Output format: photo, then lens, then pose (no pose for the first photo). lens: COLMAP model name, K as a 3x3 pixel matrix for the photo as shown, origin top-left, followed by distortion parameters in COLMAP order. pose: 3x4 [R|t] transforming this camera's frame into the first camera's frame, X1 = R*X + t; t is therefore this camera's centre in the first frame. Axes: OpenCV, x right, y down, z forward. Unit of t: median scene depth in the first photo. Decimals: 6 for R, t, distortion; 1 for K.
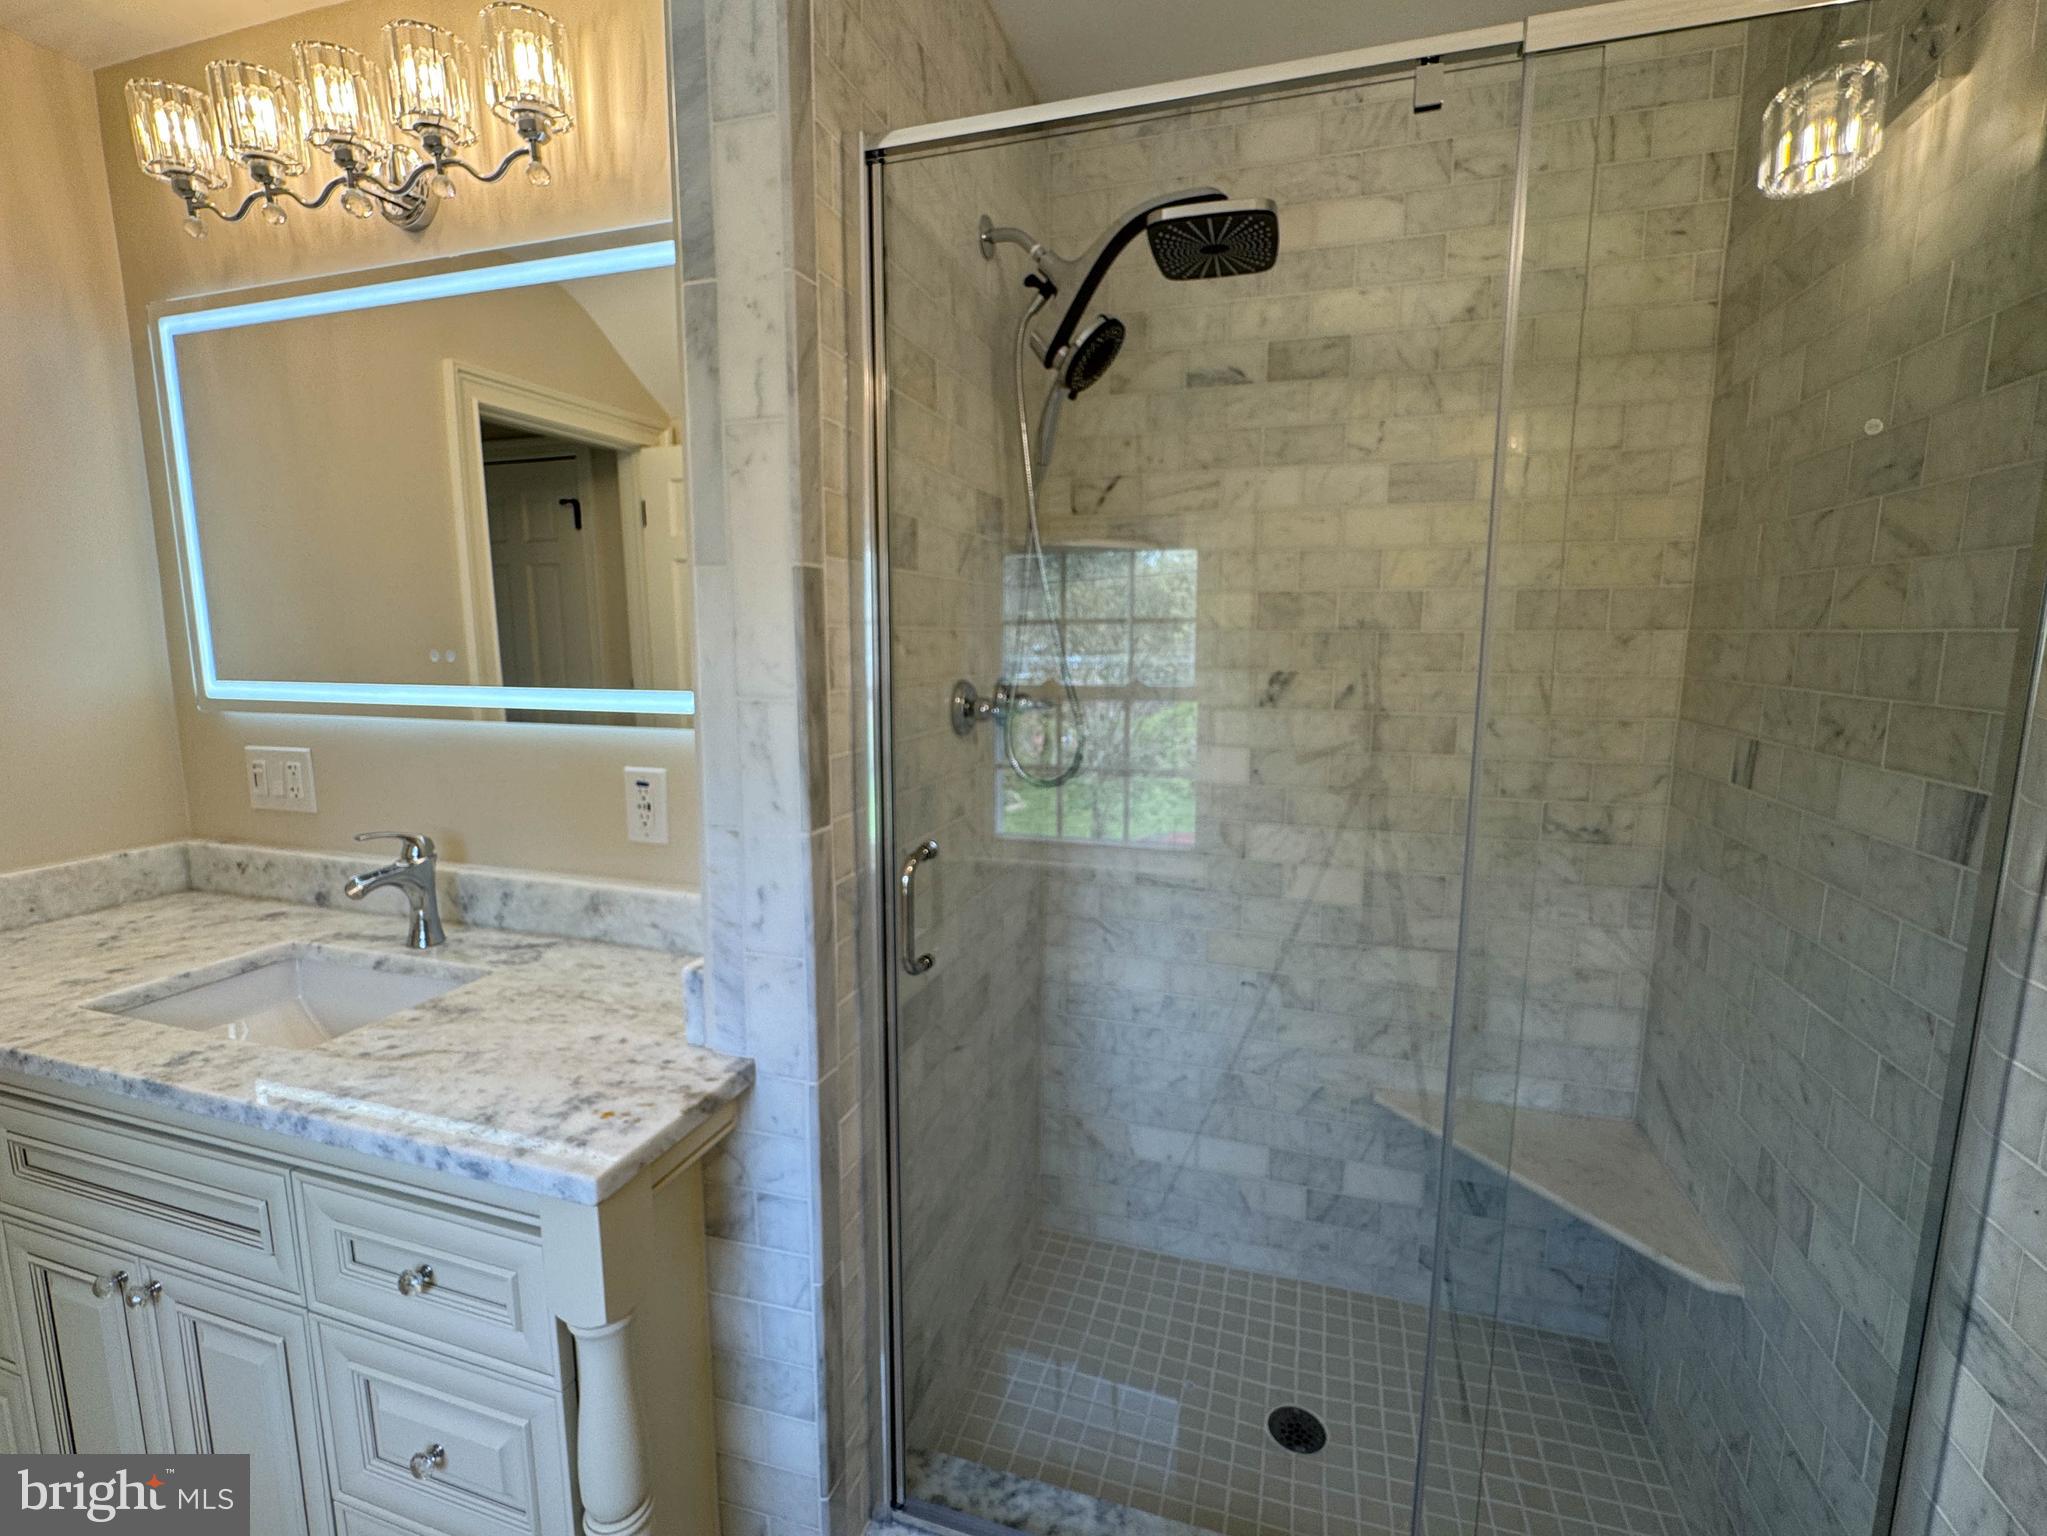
lens RADIAL K [[930.6, 0, 1019.5], [0, 930.6, 755.8], [0, 0, 1]] dist [-0.002987, -0.000170]
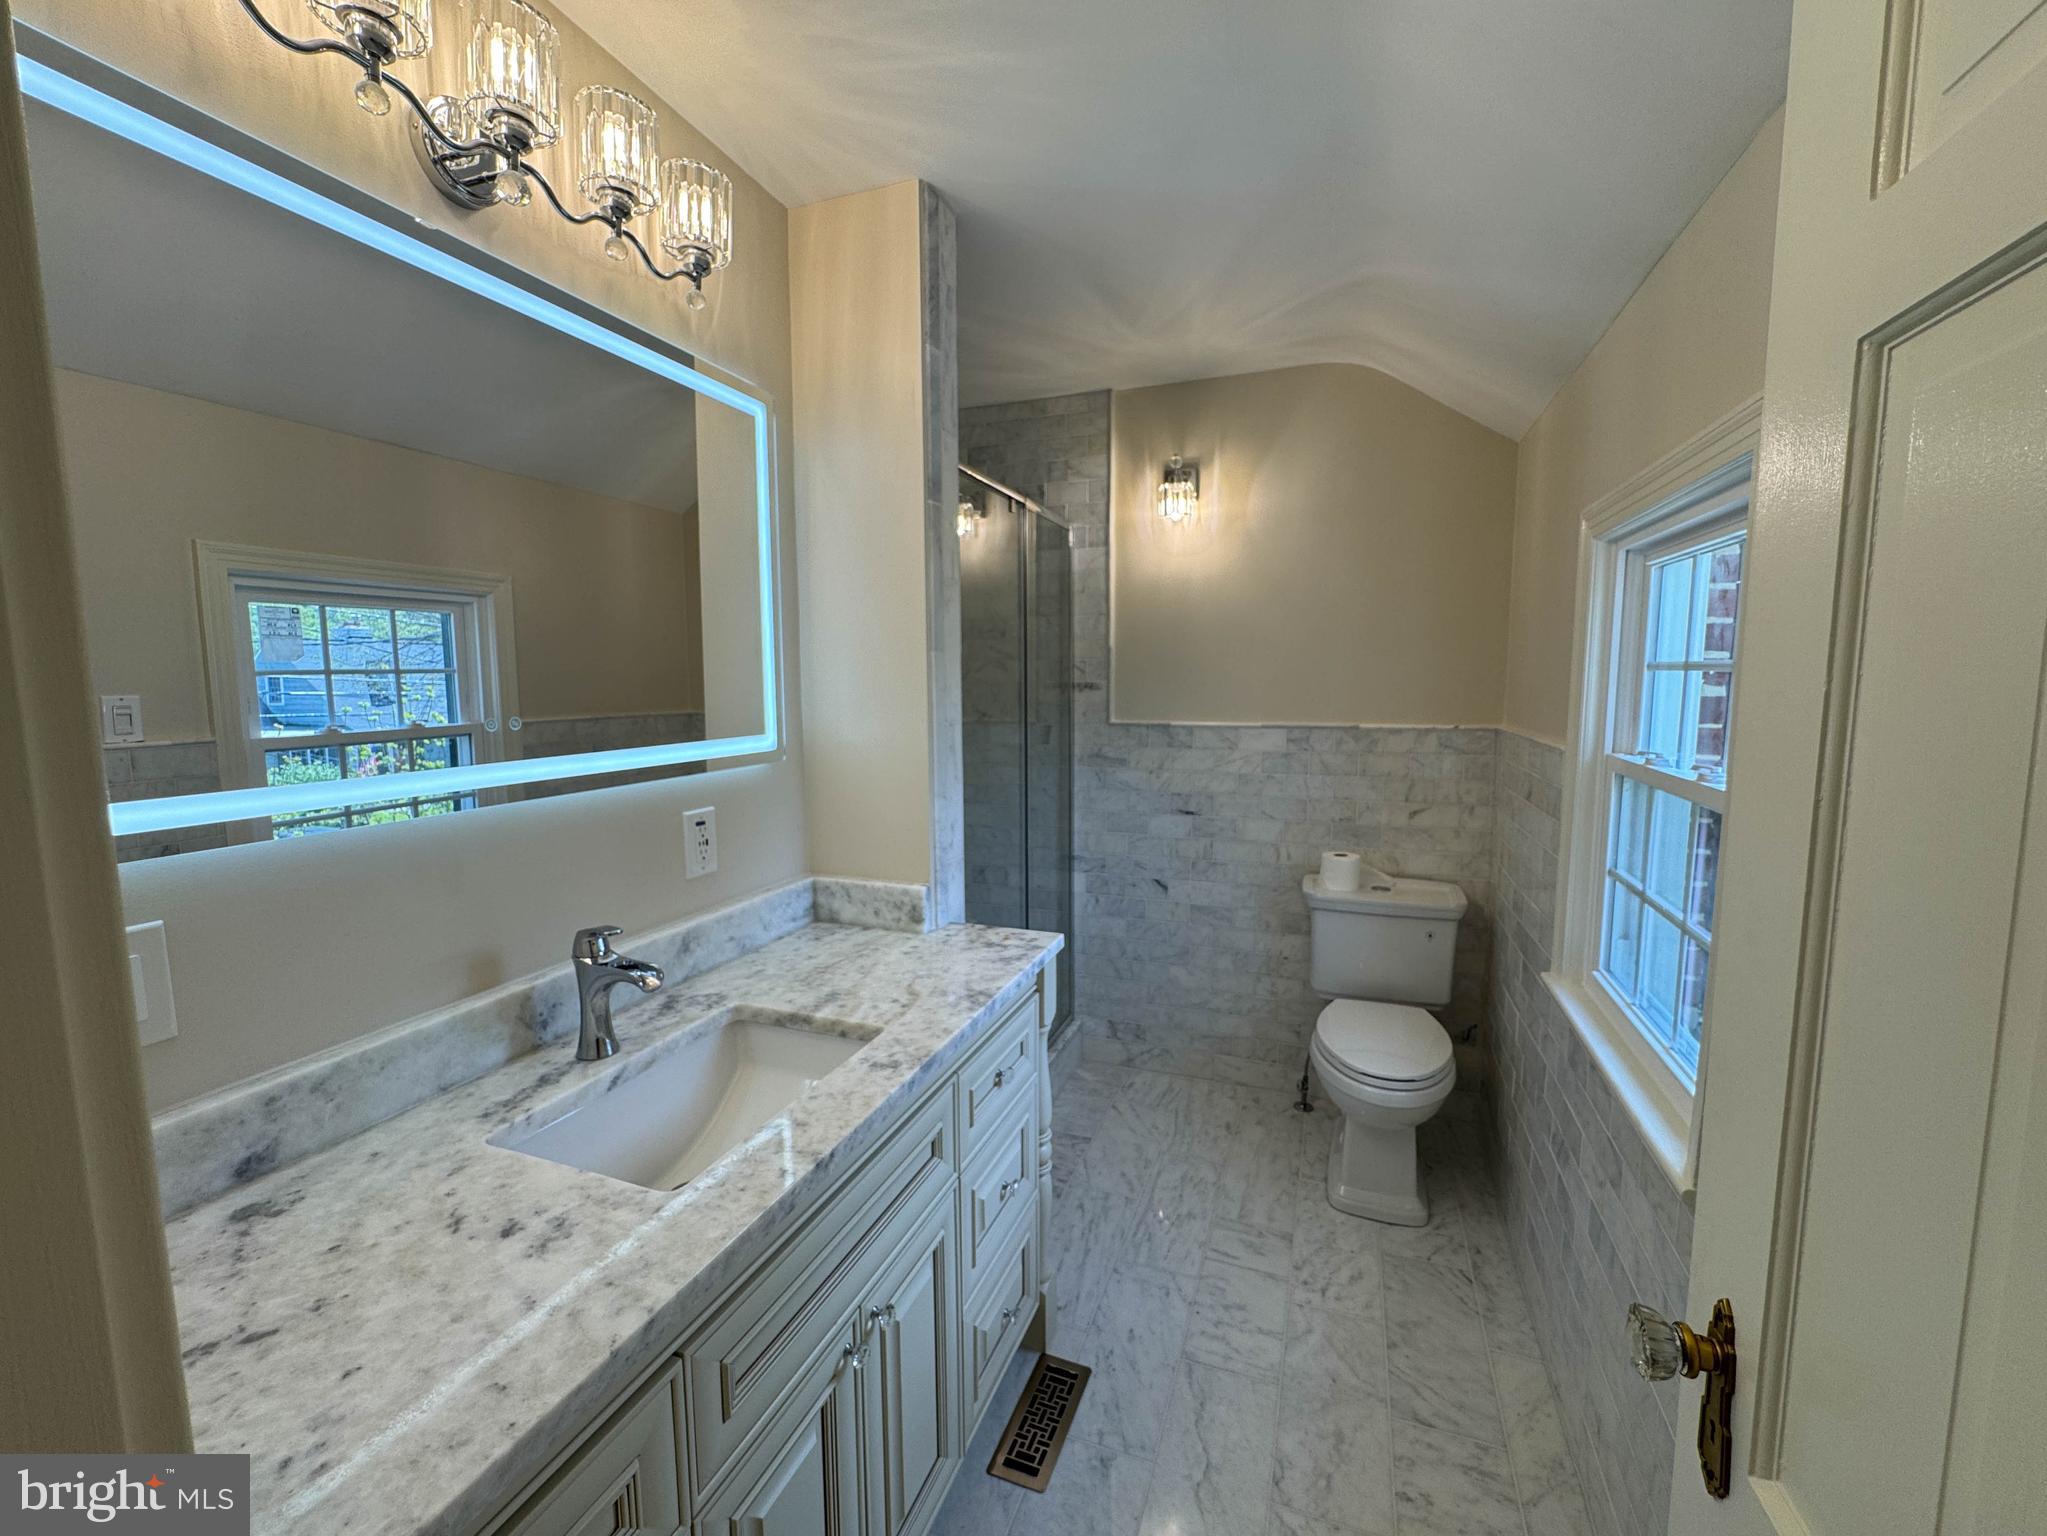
lens RADIAL K [[858.1, 0, 1029.0], [0, 858.1, 771.2], [0, 0, 1]] dist [-0.003936, 0.000278]
pose [[0.036690, -0.109422, 0.993318, -1.488193], [0.141648, 0.984521, 0.103221, -0.087267], [-0.989237, 0.136914, 0.051621, 0.566162]]
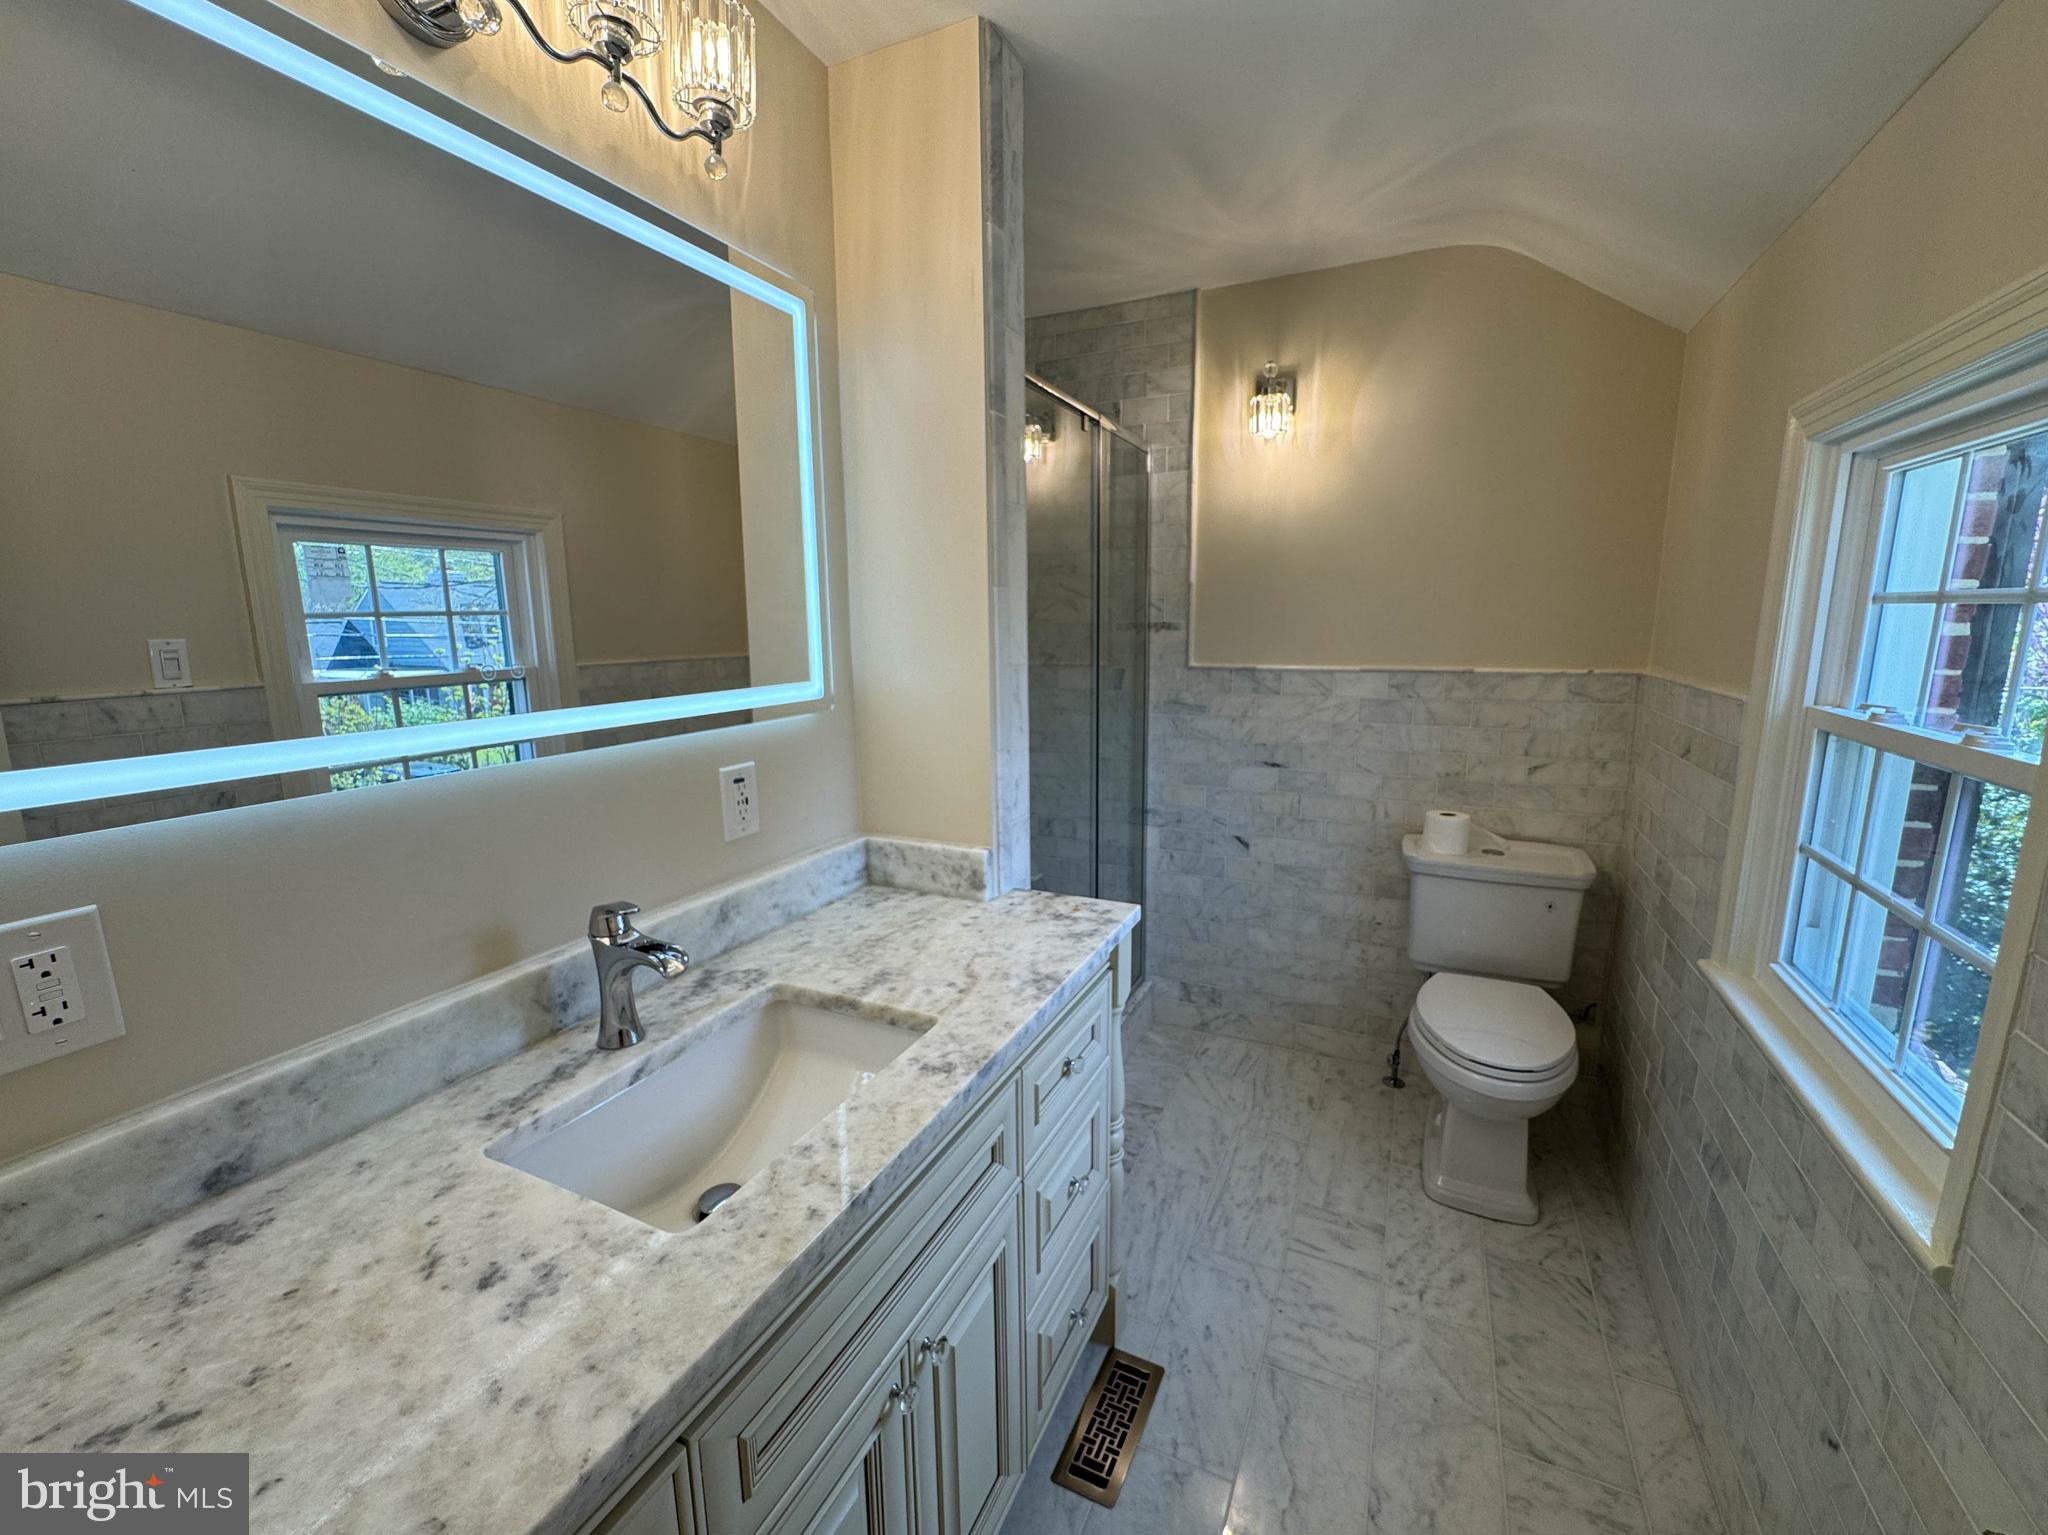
lens RADIAL K [[858.5, 0, 1028.7], [0, 858.5, 766.5], [0, 0, 1]] dist [-0.003936, 0.000278]
pose [[0.114276, -0.170755, 0.978664, -1.352553], [0.145340, 0.977392, 0.153562, -0.087174], [-0.982760, 0.124690, 0.136509, 0.580889]]
